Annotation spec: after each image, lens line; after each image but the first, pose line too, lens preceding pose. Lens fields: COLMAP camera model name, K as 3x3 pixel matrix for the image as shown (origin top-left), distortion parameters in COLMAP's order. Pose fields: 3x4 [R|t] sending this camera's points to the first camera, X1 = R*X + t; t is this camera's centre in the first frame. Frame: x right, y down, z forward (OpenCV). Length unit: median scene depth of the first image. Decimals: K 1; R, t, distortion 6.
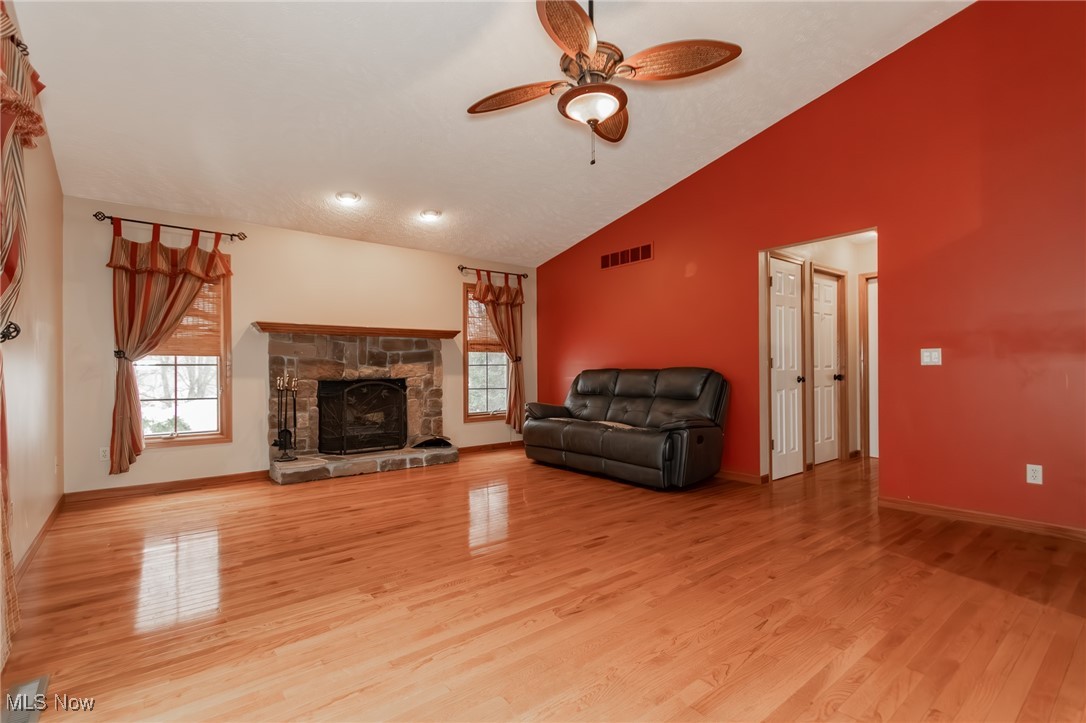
lens RADIAL K [[505.8, 0, 545.0], [0, 505.8, 367.8], [0, 0, 1]] dist [0.011750, -0.007929]
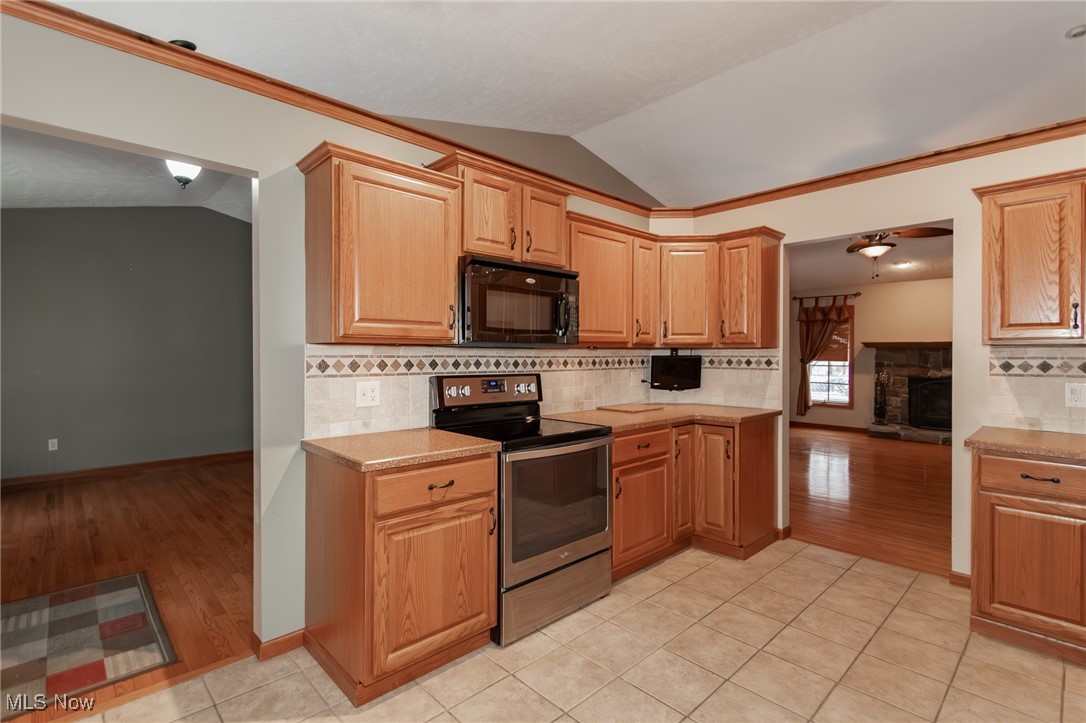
lens RADIAL K [[505.8, 0, 533.5], [0, 505.8, 358.5], [0, 0, 1]] dist [0.011750, -0.007929]
pose [[0.067499, 0.016690, -0.997580, 1.053333], [0.001744, 0.999857, 0.016846, -0.063485], [0.997718, -0.002877, 0.067460, -0.241835]]
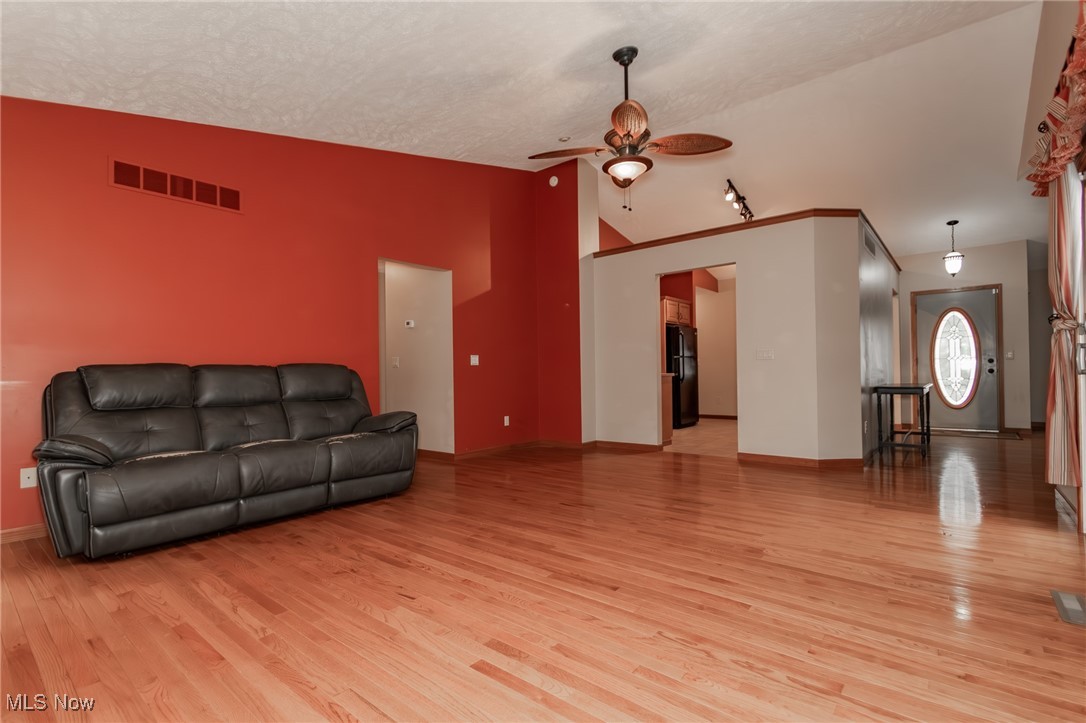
lens RADIAL K [[505.8, 0, 543.0], [0, 505.8, 367.3], [0, 0, 1]] dist [0.011750, -0.007929]
pose [[-0.196459, 0.023985, 0.980219, -0.637214], [0.012553, 0.999680, -0.021946, 0.029536], [-0.980432, 0.007994, -0.196697, 0.798468]]
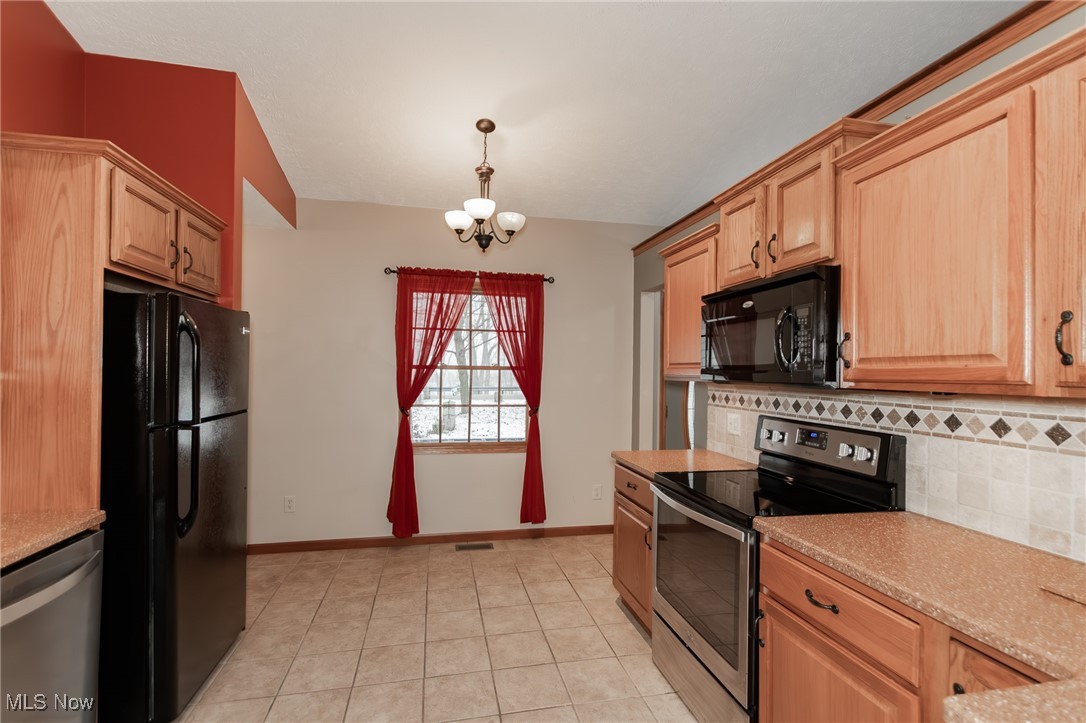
lens RADIAL K [[505.8, 0, 542.6], [0, 505.8, 370.9], [0, 0, 1]] dist [0.011750, -0.007929]
pose [[-0.892613, -0.002194, 0.450819, 0.479169], [-0.006107, 0.999955, -0.007225, -0.075982], [-0.450783, -0.009203, -0.892586, 0.251774]]
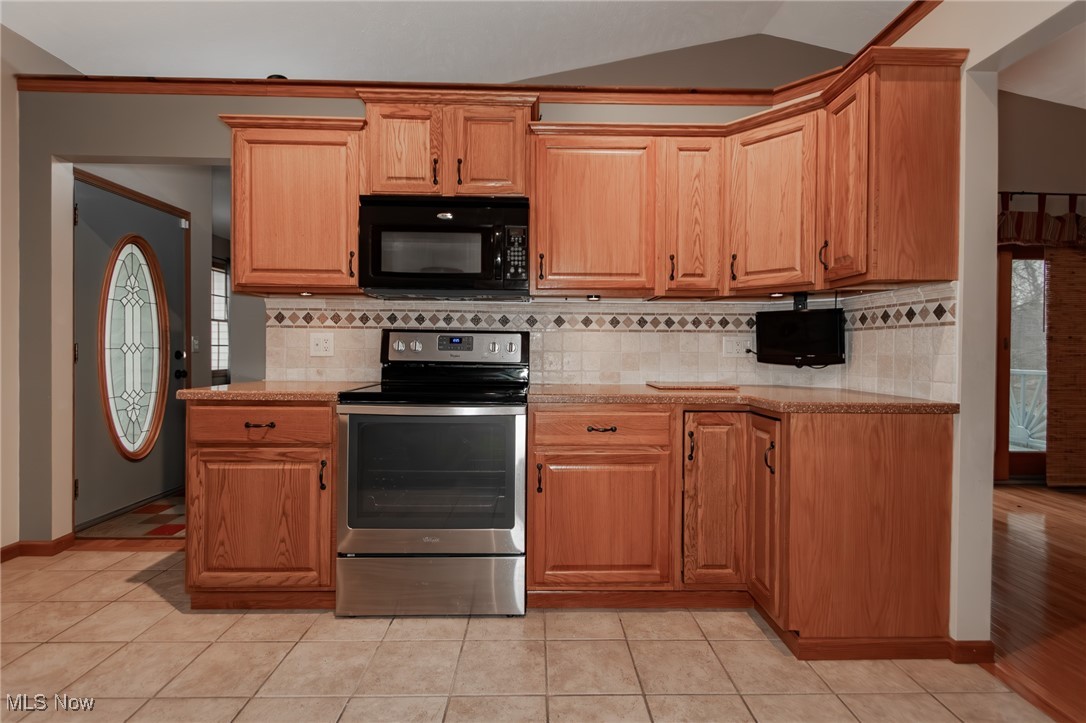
lens RADIAL K [[505.8, 0, 549.1], [0, 505.8, 355.0], [0, 0, 1]] dist [0.011750, -0.007929]
pose [[-0.609635, 0.013127, -0.792574, 0.824212], [-0.000283, 0.999859, 0.016778, -0.018453], [0.792683, 0.010453, -0.609545, 0.146878]]
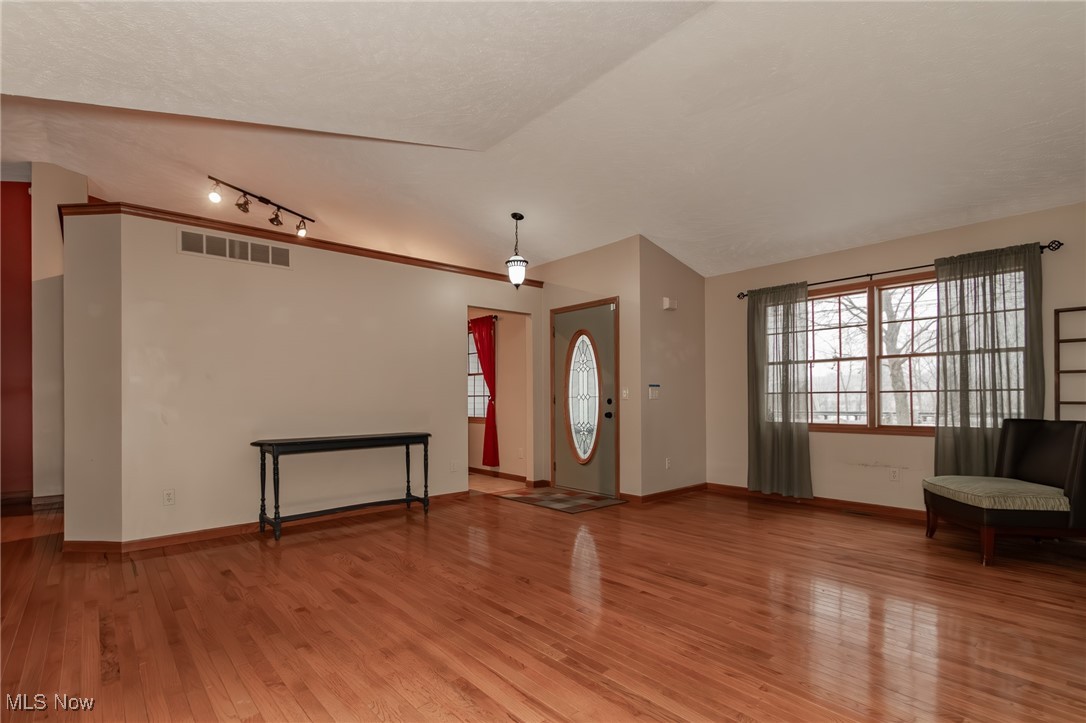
lens RADIAL K [[505.8, 0, 533.7], [0, 505.8, 399.1], [0, 0, 1]] dist [0.011750, -0.007929]
pose [[-0.027494, 0.009597, 0.999576, -0.531434], [0.004506, 0.999945, -0.009476, -0.000344], [-0.999612, 0.004244, -0.027536, -0.577506]]
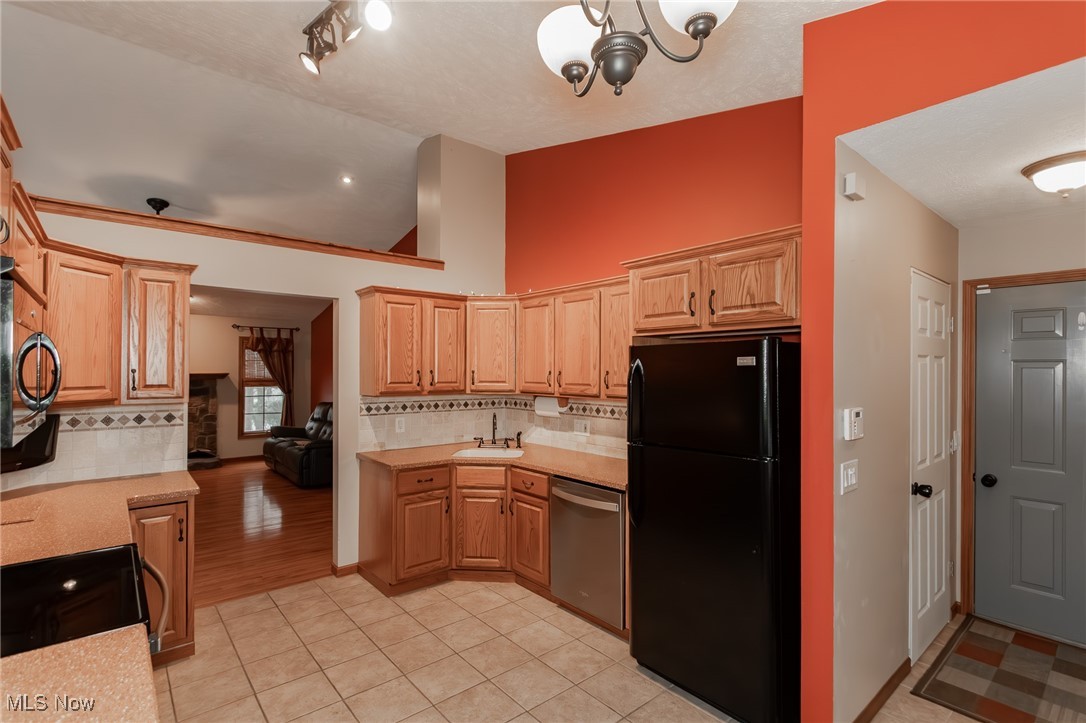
lens RADIAL K [[505.8, 0, 537.8], [0, 505.8, 370.3], [0, 0, 1]] dist [0.011750, -0.007929]
pose [[0.999742, 0.010692, 0.020059, 0.789679], [-0.010662, 0.999942, -0.001590, -0.107226], [-0.020075, 0.001375, 0.999798, -0.492310]]
